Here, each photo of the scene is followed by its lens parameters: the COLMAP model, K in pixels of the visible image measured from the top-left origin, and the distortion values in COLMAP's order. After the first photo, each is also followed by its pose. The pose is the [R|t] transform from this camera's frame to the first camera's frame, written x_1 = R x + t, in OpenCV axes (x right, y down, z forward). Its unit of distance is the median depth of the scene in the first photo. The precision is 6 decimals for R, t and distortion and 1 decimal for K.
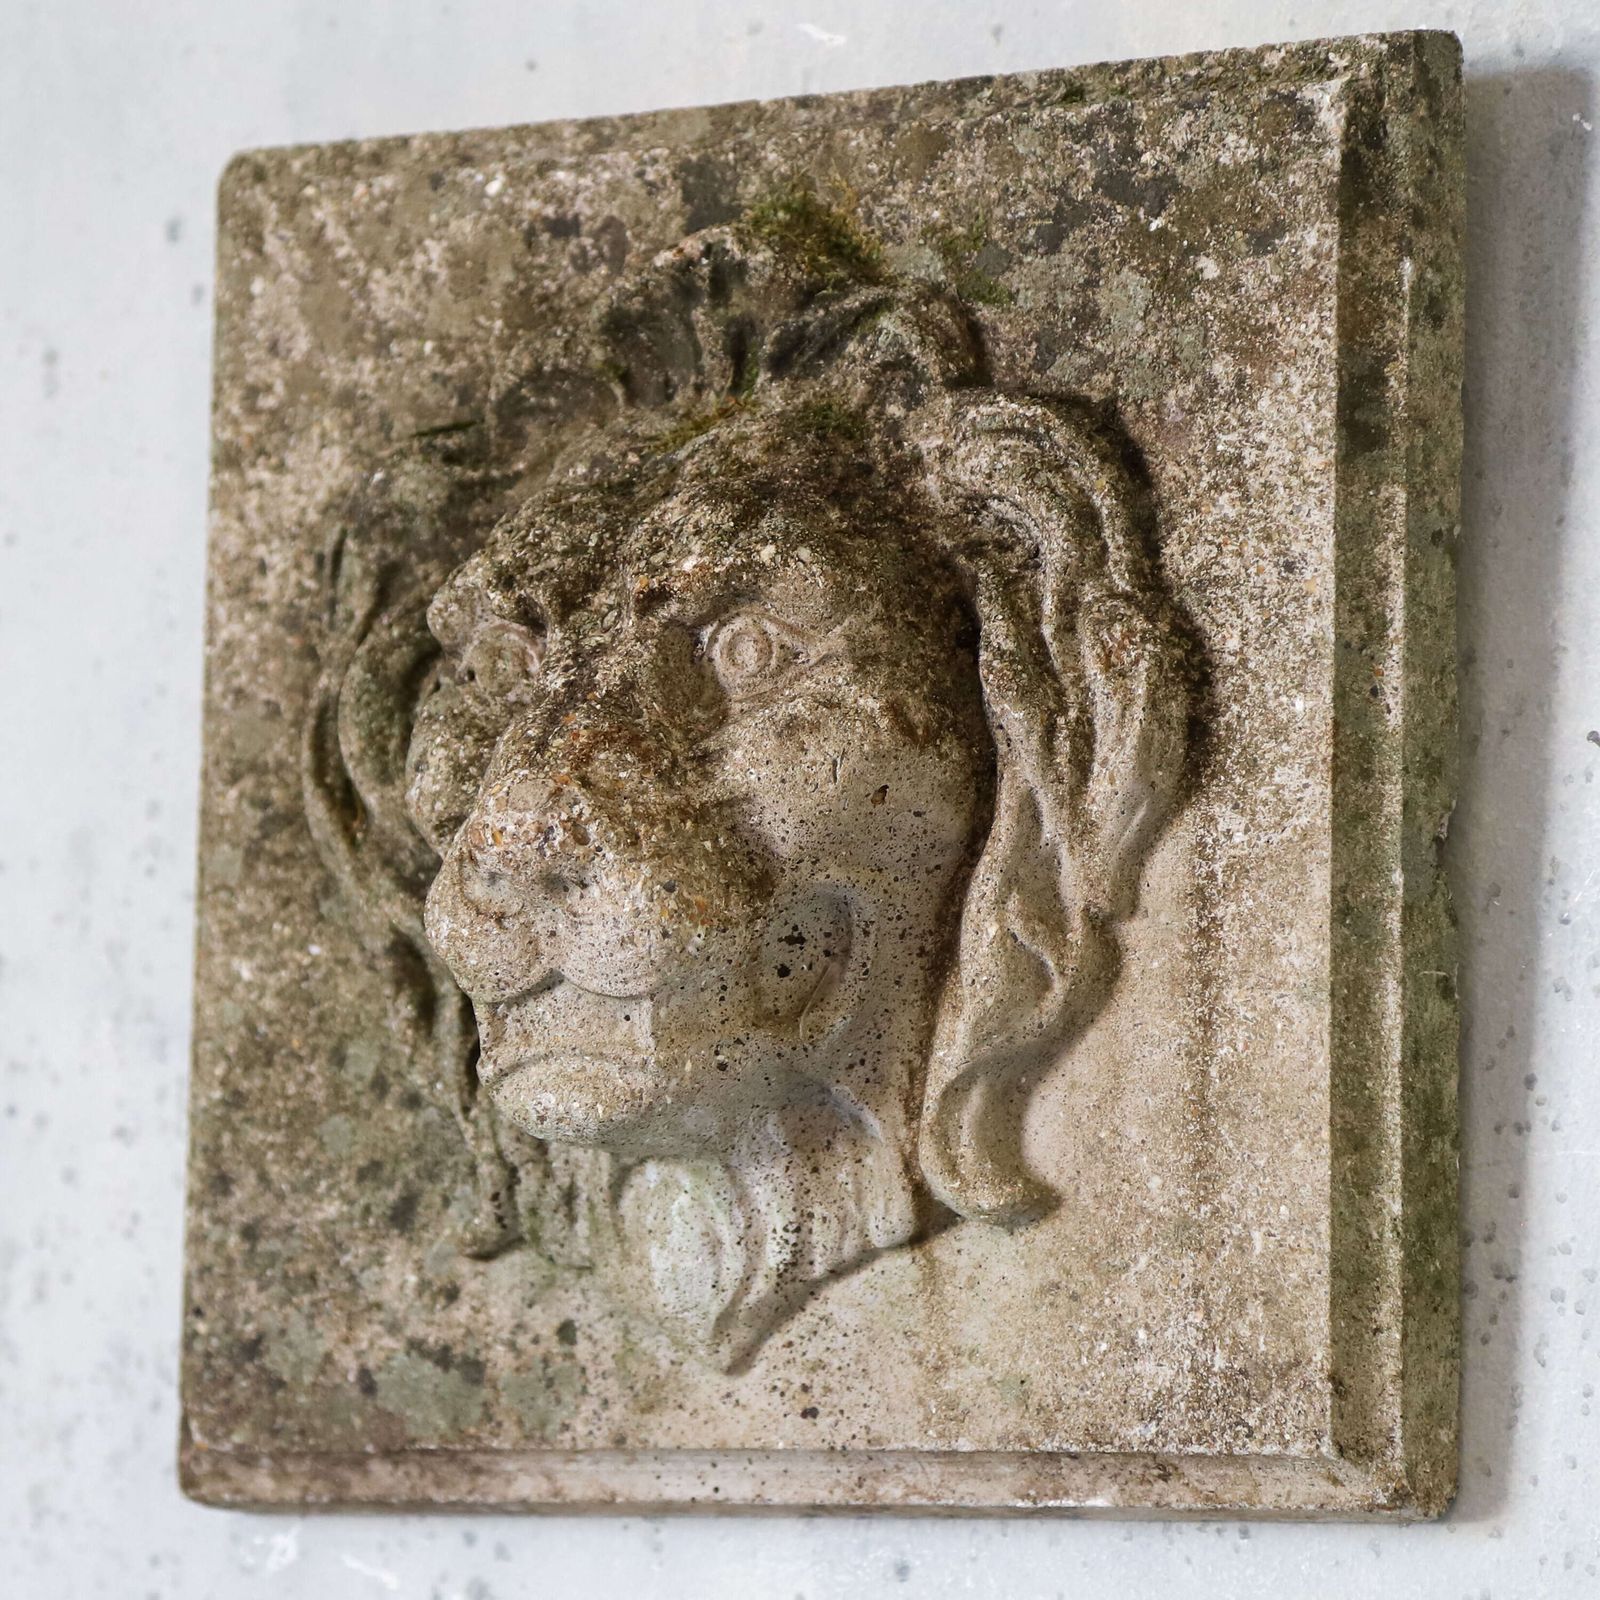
lens RADIAL K [[8047.1, 0, 729.2], [0, 8047.1, 765.8], [0, 0, 1]] dist [0.655538, -4.709993]
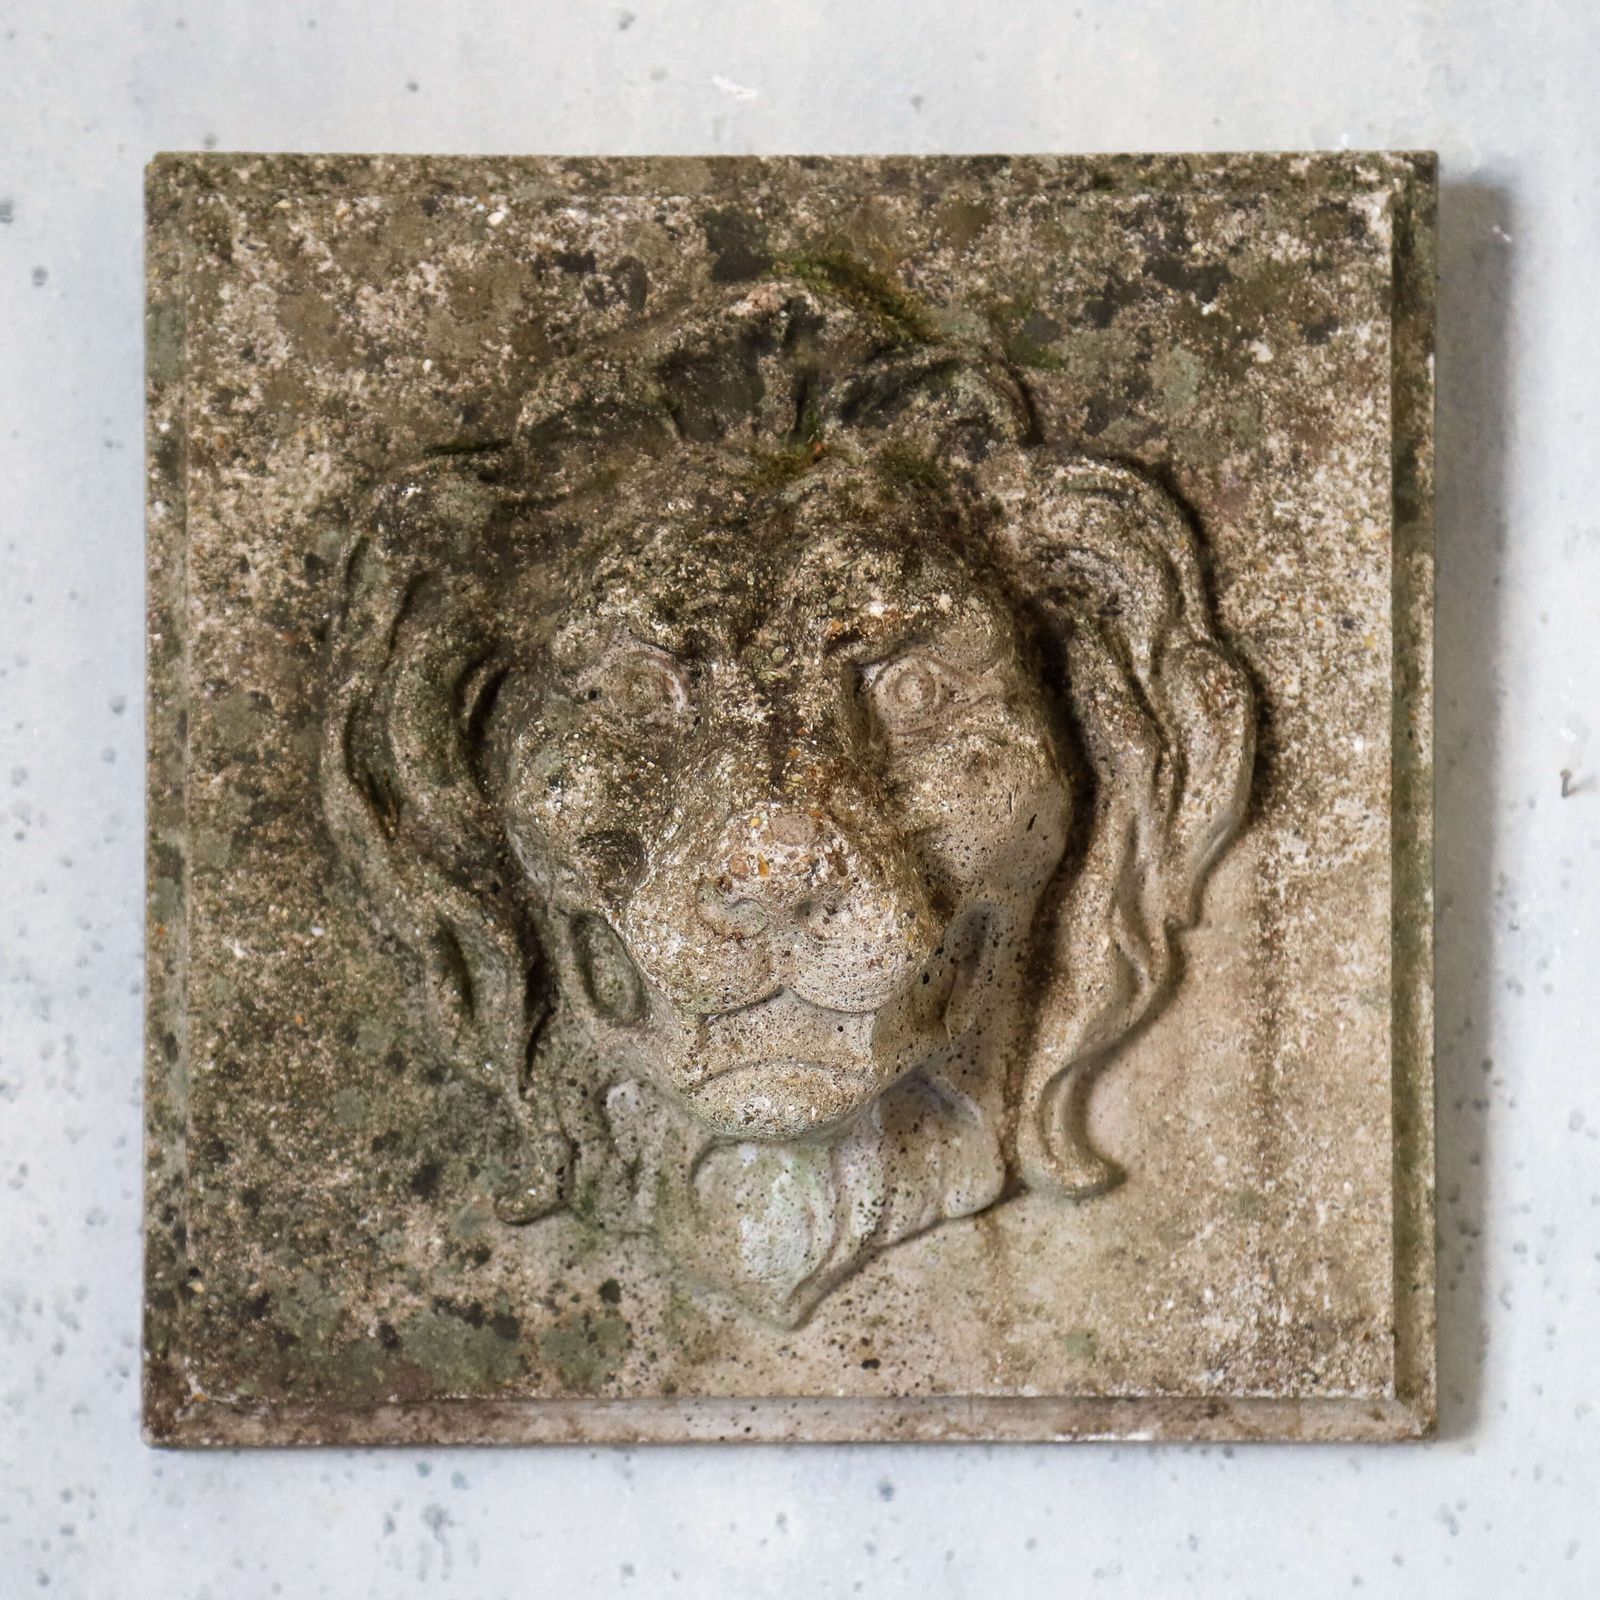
lens RADIAL K [[6312.5, 0, 839.9], [0, 6312.5, 900.9], [0, 0, 1]] dist [0.400960, -0.159157]
pose [[0.844385, -0.011099, 0.535622, -0.465892], [-0.040211, 0.995652, 0.084022, -0.057274], [-0.534226, -0.092485, 0.840267, 0.278815]]
